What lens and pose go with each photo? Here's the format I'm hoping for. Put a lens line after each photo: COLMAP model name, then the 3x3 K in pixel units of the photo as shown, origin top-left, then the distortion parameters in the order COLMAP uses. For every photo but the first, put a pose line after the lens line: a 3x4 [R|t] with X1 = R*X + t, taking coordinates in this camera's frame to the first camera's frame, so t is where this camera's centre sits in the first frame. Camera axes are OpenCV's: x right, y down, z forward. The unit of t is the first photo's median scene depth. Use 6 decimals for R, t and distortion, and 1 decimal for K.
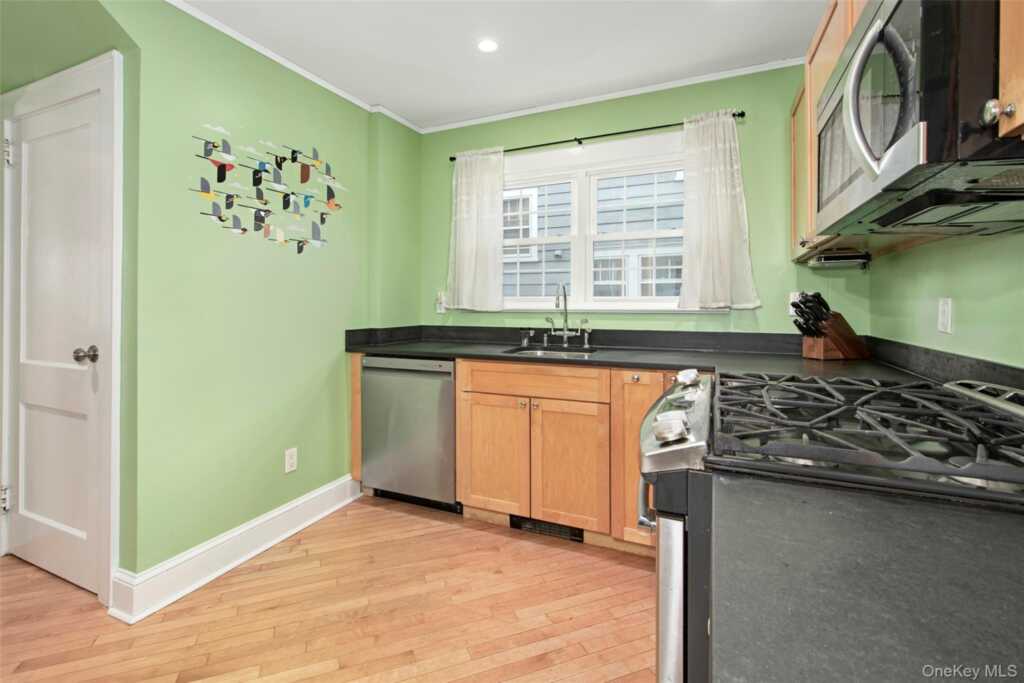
lens RADIAL K [[467.3, 0, 505.7], [0, 467.3, 318.0], [0, 0, 1]] dist [-0.000577, -0.000126]
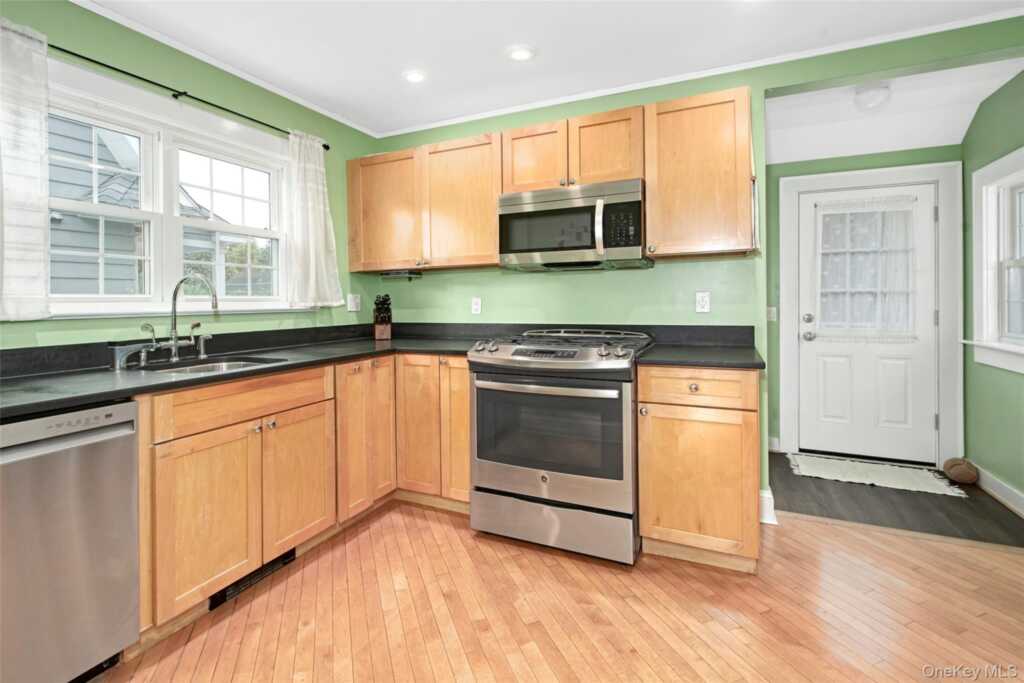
lens RADIAL K [[467.3, 0, 505.7], [0, 467.3, 318.0], [0, 0, 1]] dist [-0.000577, -0.000126]
pose [[0.010328, -0.035614, 0.999312, -0.625633], [0.044052, 0.998412, 0.035126, -0.011286], [-0.998976, 0.043659, 0.011881, 0.461007]]
